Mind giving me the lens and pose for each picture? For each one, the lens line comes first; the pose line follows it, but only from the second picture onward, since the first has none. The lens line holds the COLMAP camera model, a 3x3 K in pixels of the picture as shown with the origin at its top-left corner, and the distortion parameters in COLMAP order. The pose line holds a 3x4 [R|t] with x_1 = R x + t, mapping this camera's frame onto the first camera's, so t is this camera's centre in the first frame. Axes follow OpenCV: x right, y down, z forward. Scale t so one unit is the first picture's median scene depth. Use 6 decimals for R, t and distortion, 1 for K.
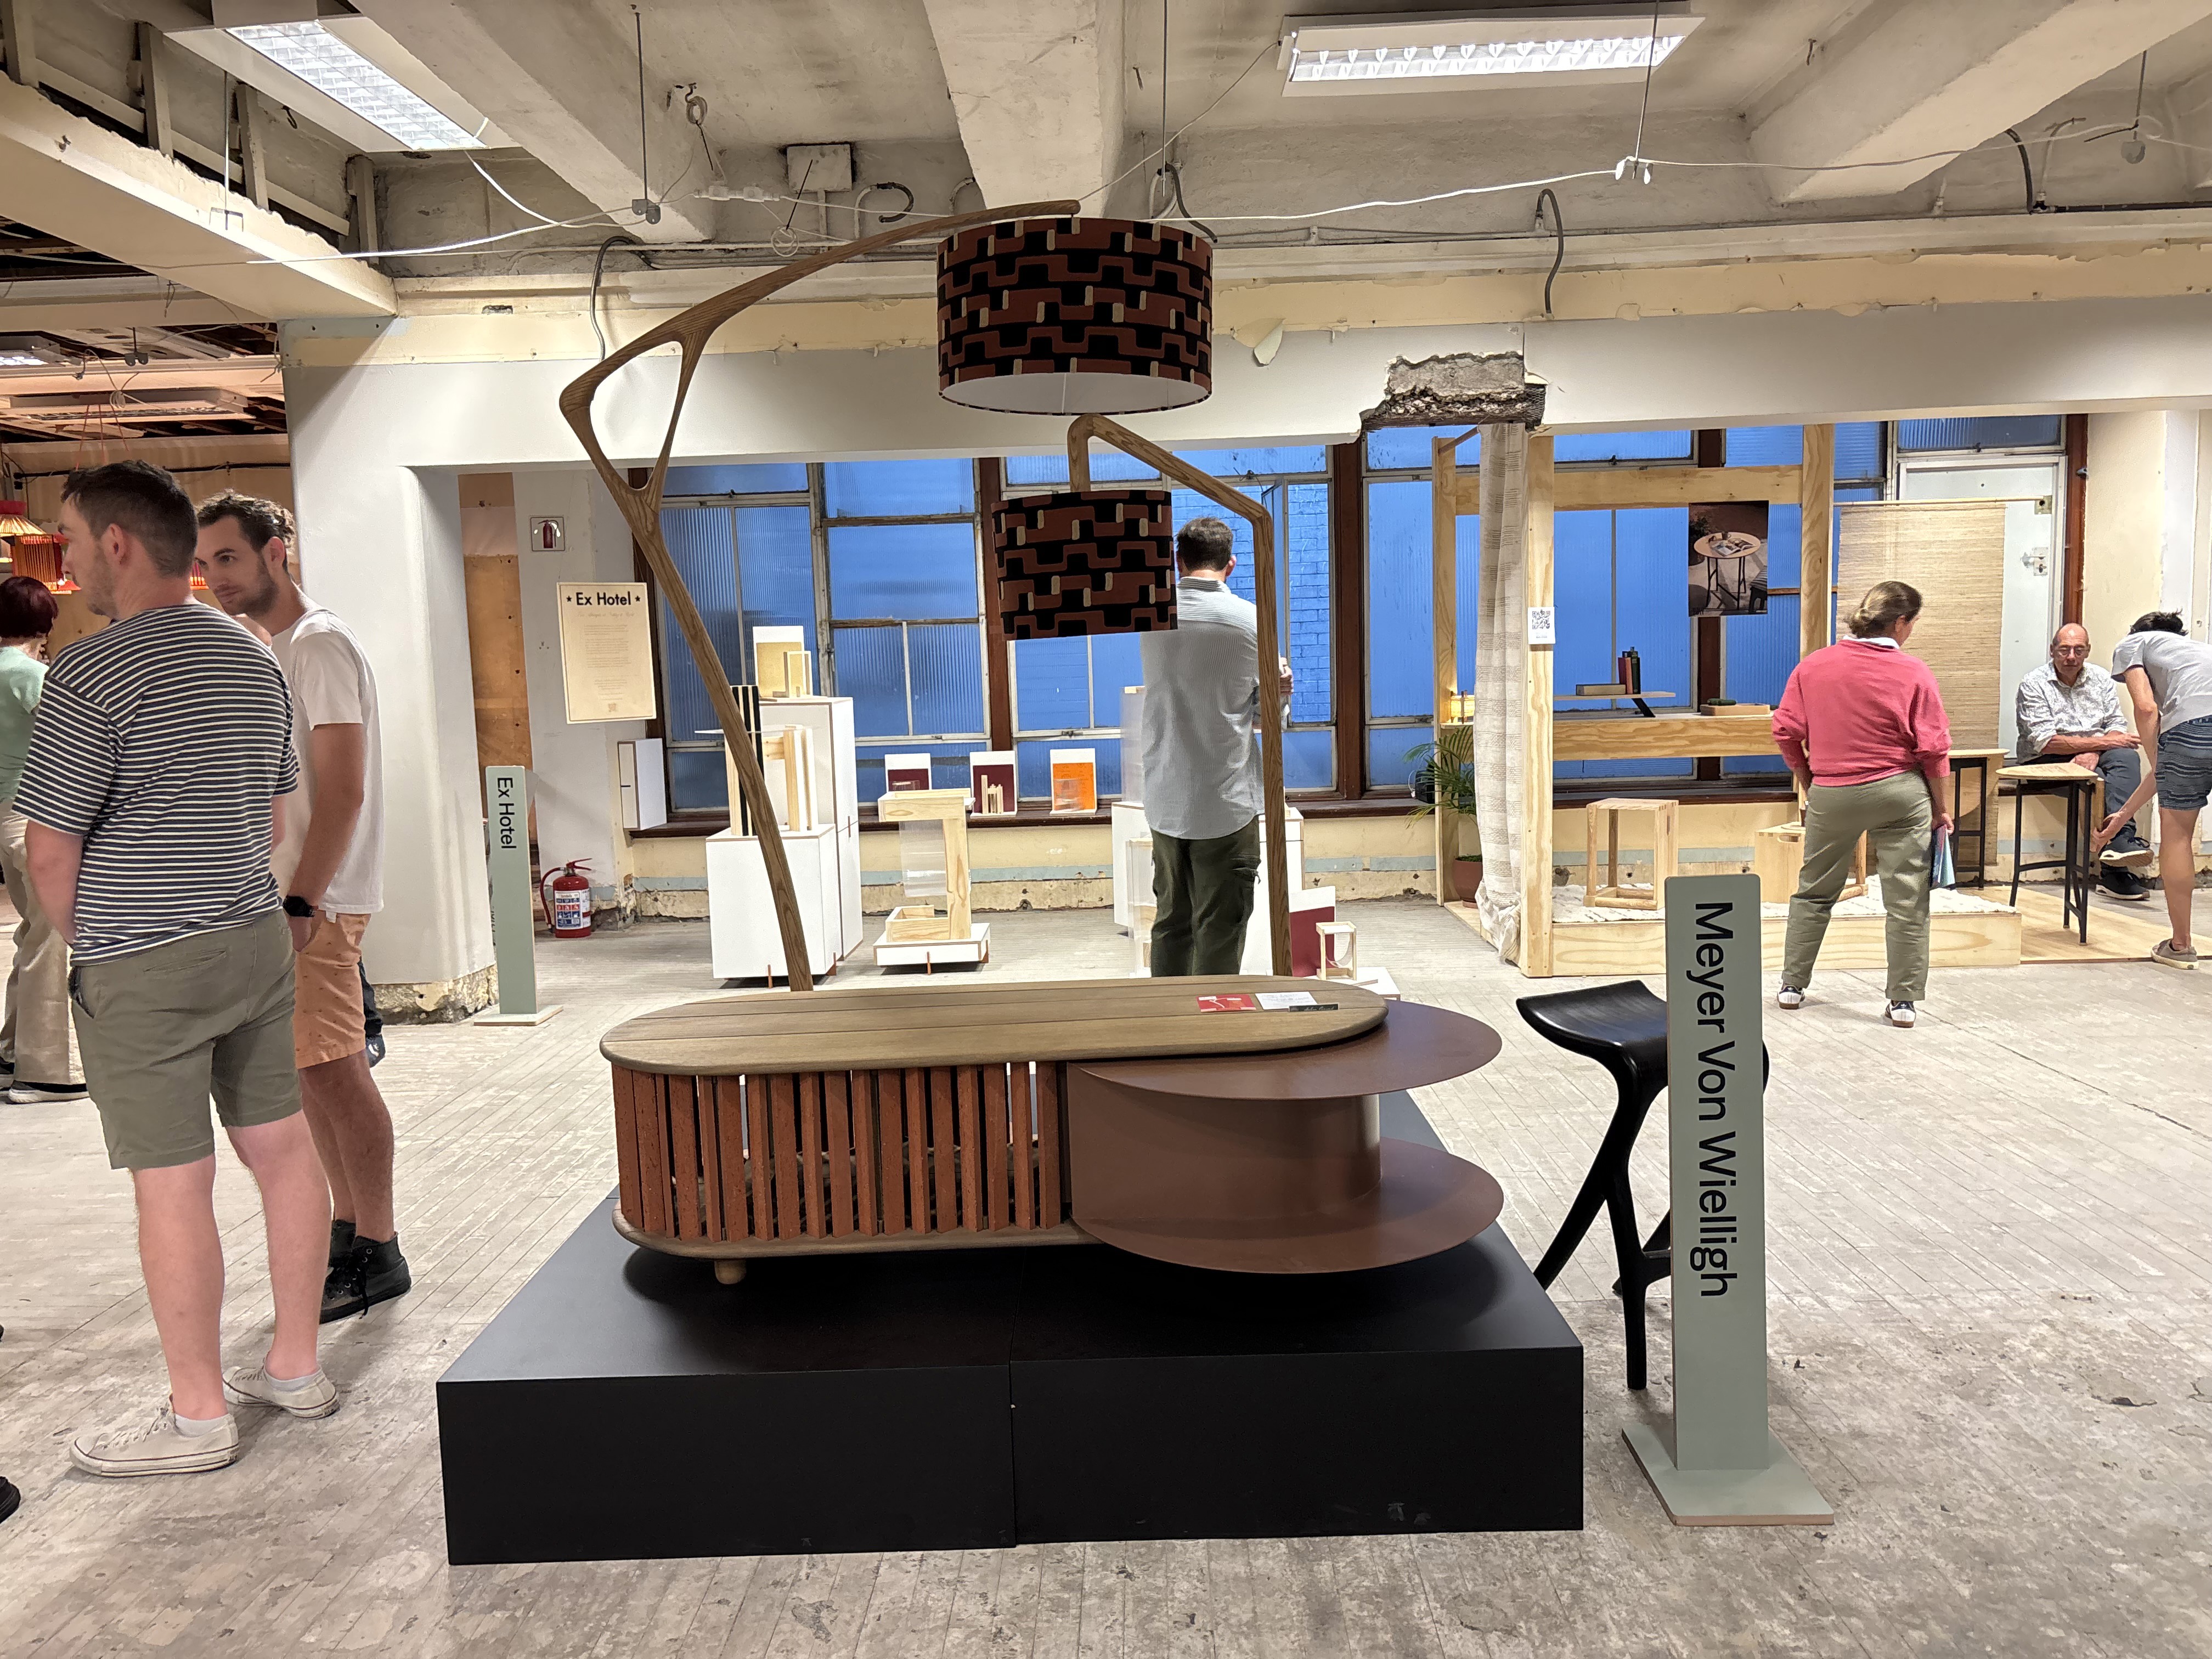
lens RADIAL K [[1683.5, 0, 1105.2], [0, 1683.5, 832.9], [0, 0, 1]] dist [0.005989, -0.009987]
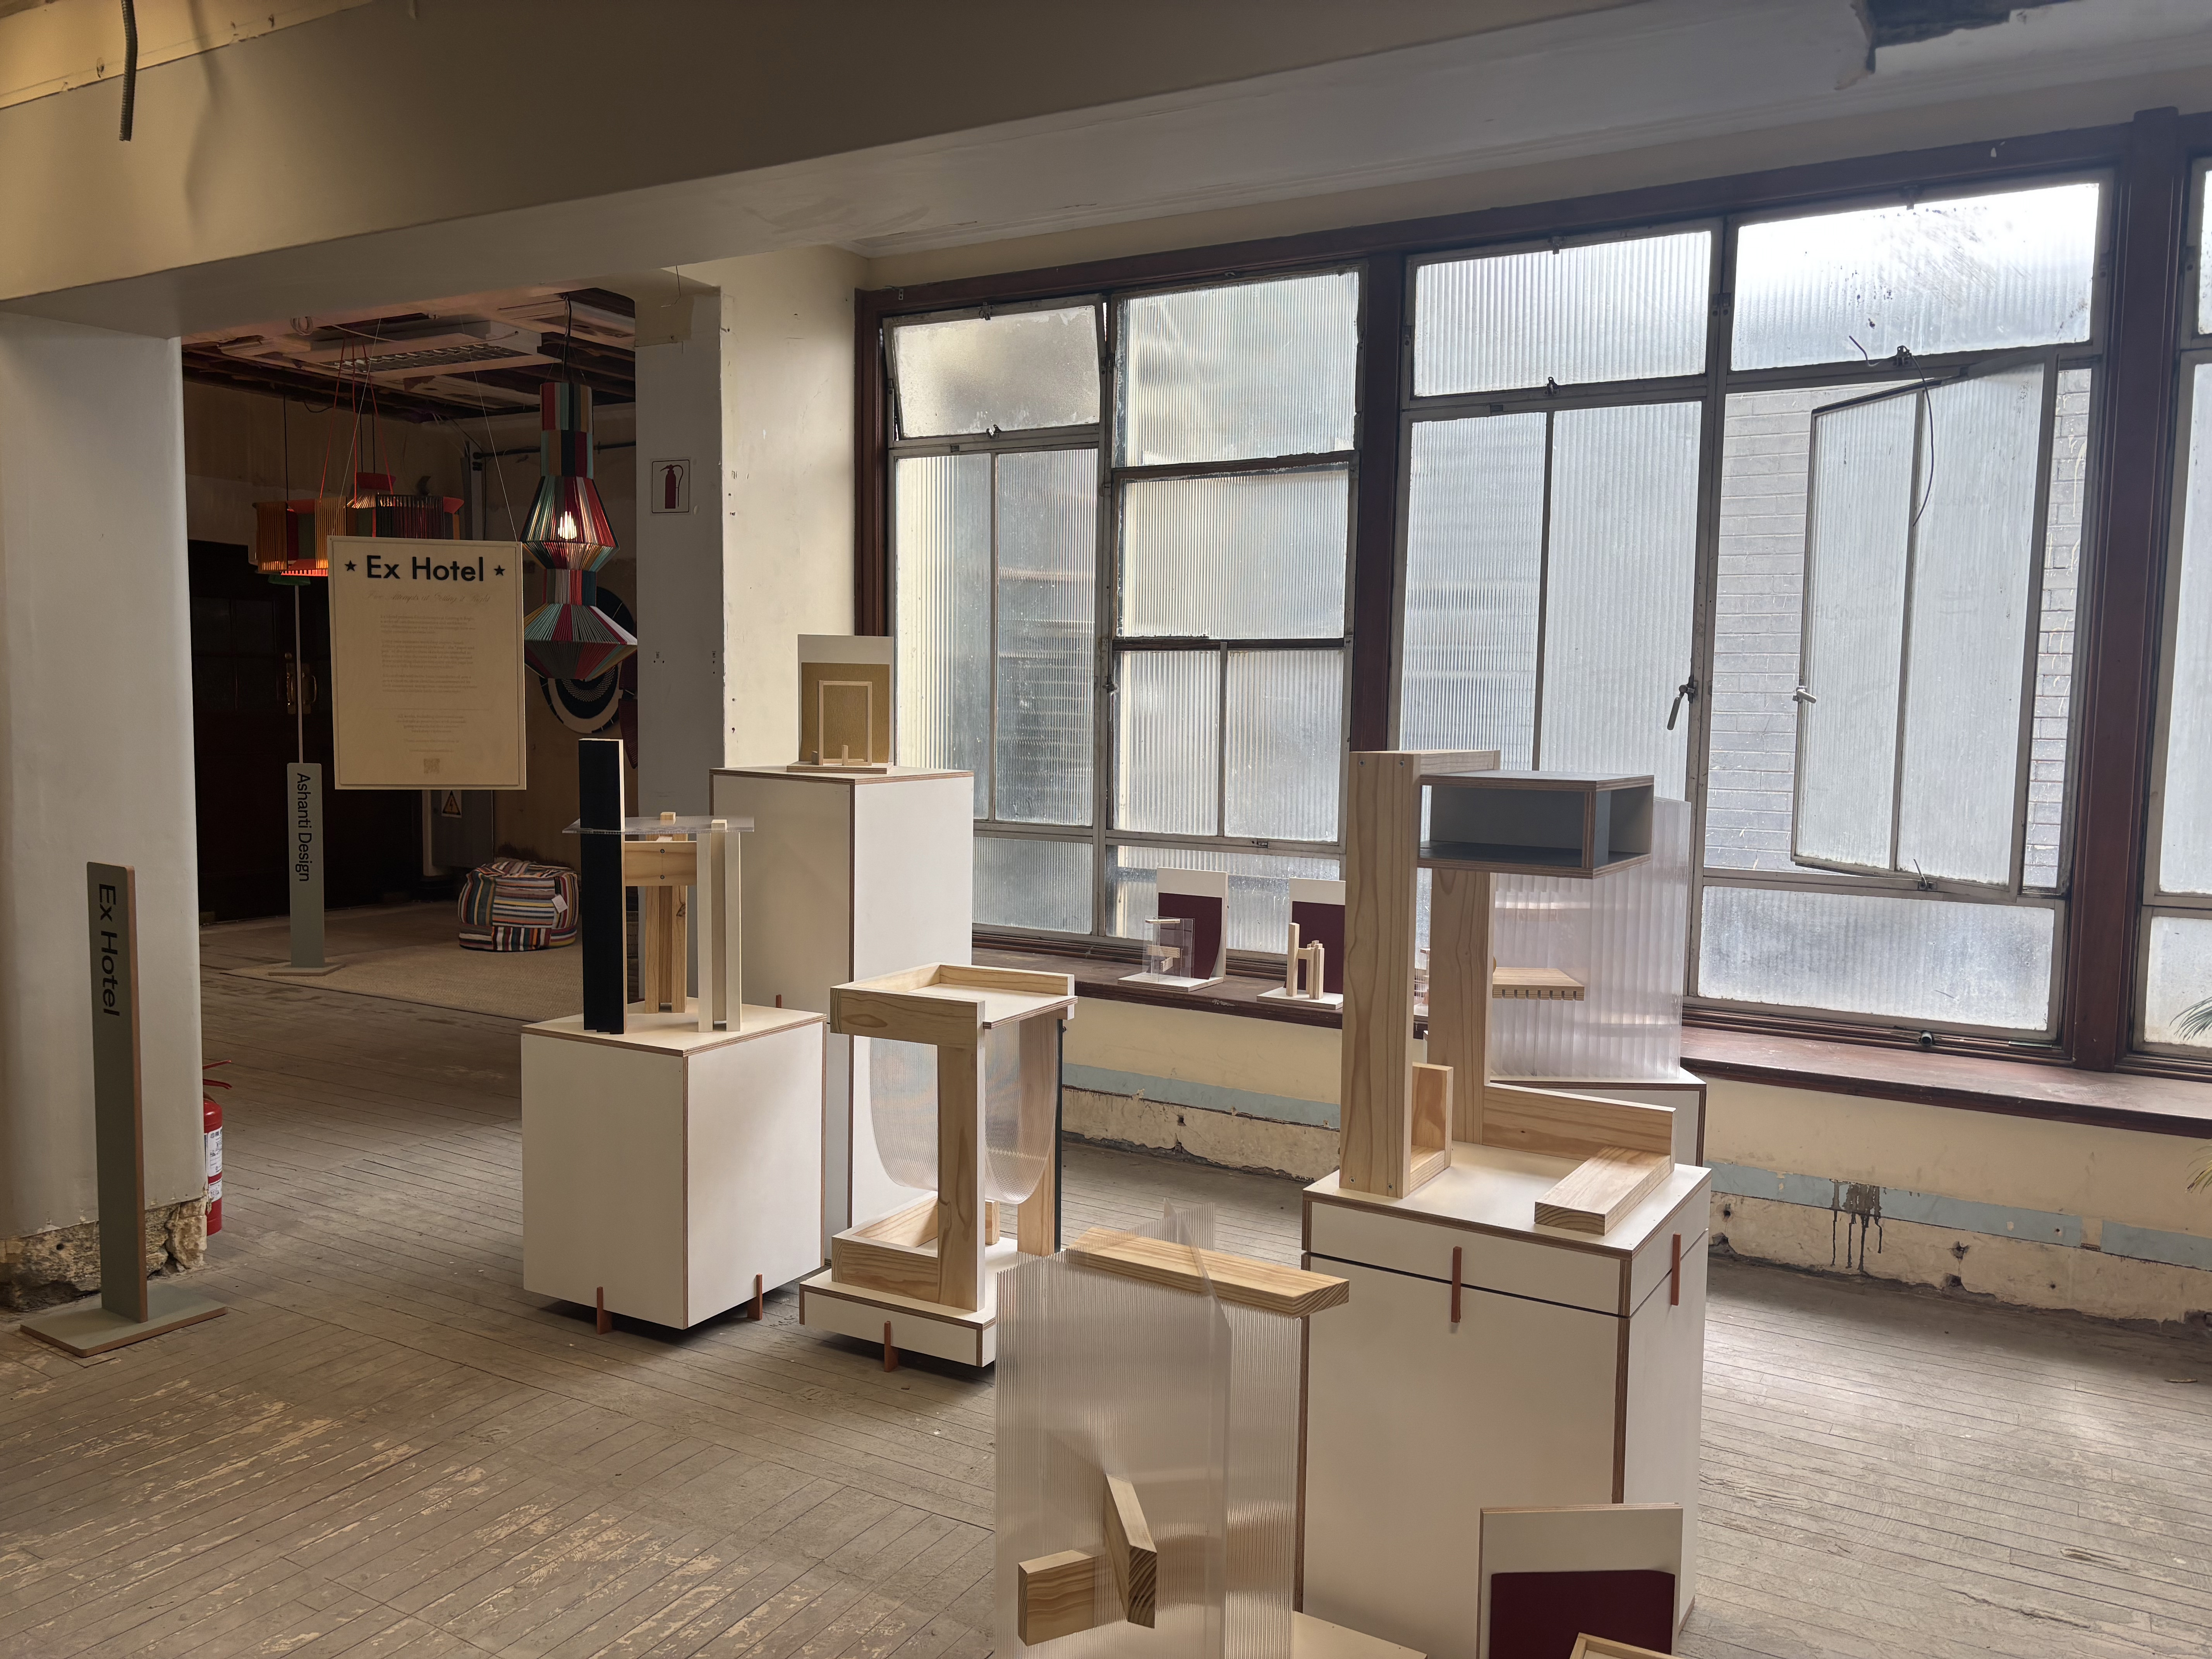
lens RADIAL K [[1683.5, 0, 1109.1], [0, 1683.5, 829.1], [0, 0, 1]] dist [0.005989, -0.009987]
pose [[0.865038, 0.082224, -0.494922, 0.144793], [-0.092738, 0.995685, 0.003329, -0.062296], [0.493060, 0.043018, 0.868931, 0.515882]]
